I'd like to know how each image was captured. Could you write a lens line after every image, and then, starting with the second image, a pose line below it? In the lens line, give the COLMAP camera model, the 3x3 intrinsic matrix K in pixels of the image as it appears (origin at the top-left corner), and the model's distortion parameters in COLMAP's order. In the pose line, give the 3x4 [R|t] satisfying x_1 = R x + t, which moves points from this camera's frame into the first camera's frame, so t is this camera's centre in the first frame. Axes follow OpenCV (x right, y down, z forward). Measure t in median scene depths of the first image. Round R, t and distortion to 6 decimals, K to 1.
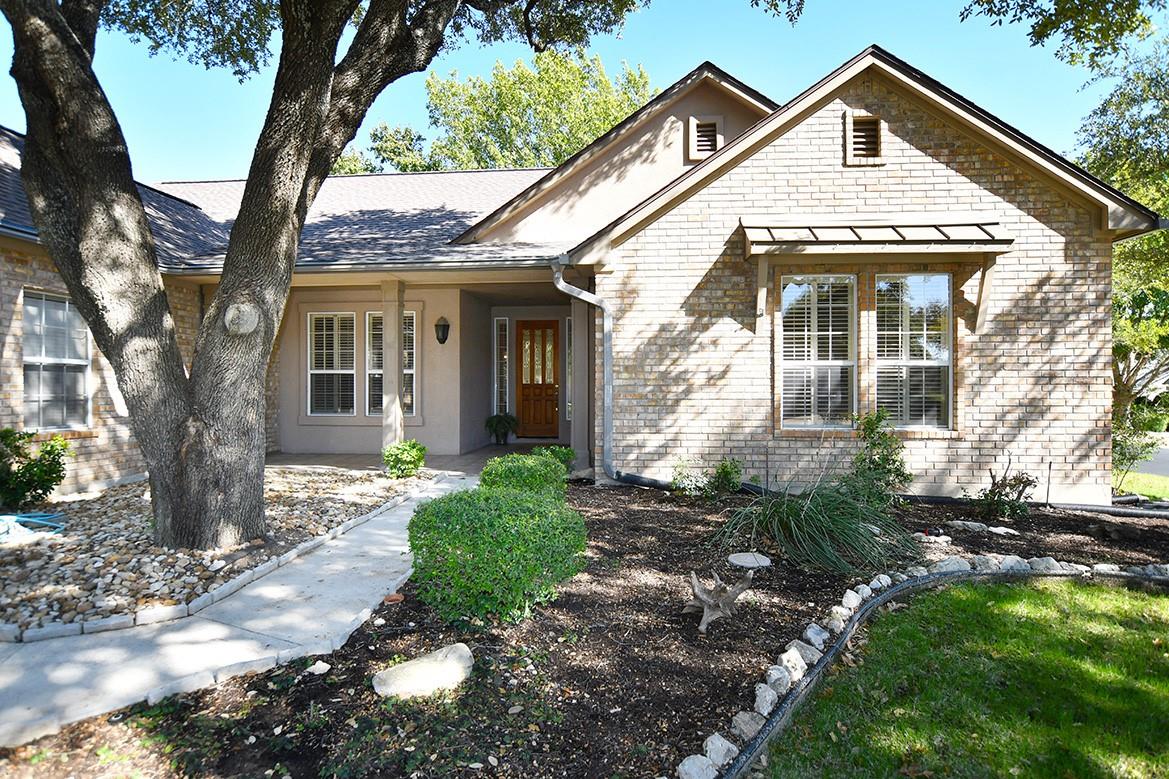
lens RADIAL K [[631.7, 0, 583.0], [0, 631.7, 389.7], [0, 0, 1]] dist [-0.002320, -0.000977]
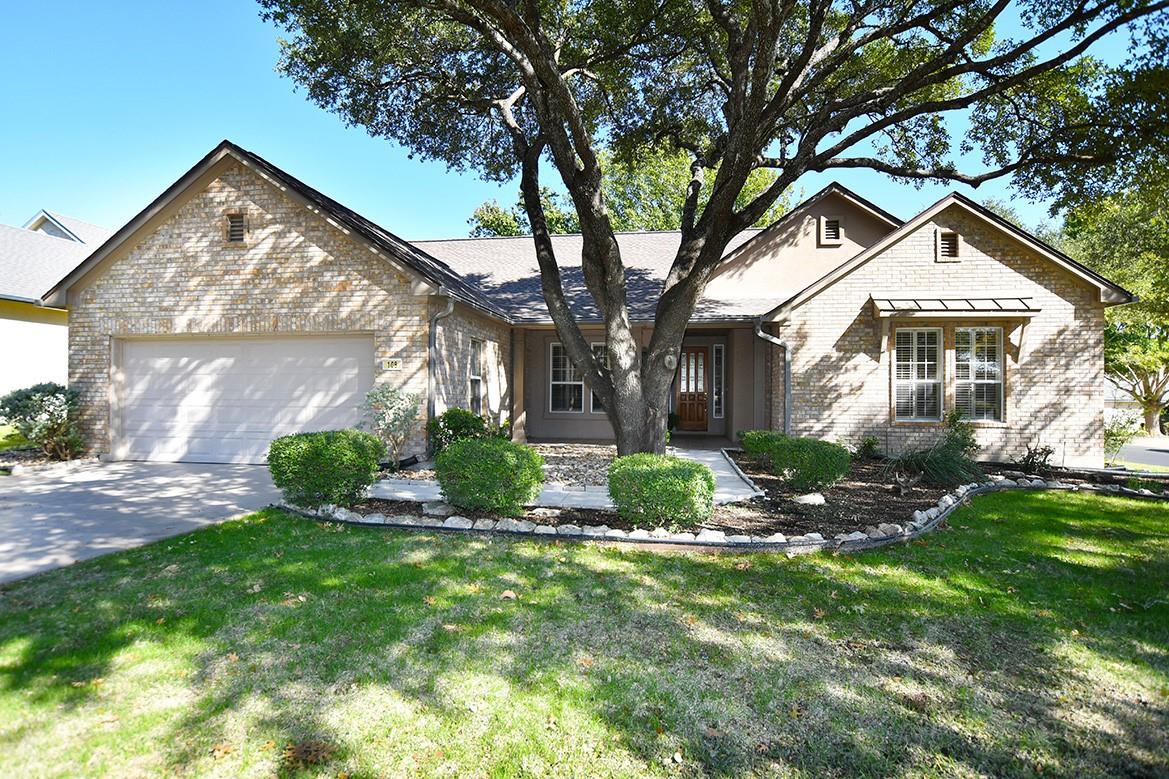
lens RADIAL K [[616.3, 0, 585.6], [0, 616.3, 388.8], [0, 0, 1]] dist [-0.004957, 0.002183]
pose [[0.998190, 0.006536, -0.059788, -0.400913], [-0.007242, 0.999907, -0.011596, 0.003208], [0.059707, 0.012008, 0.998144, -0.657125]]
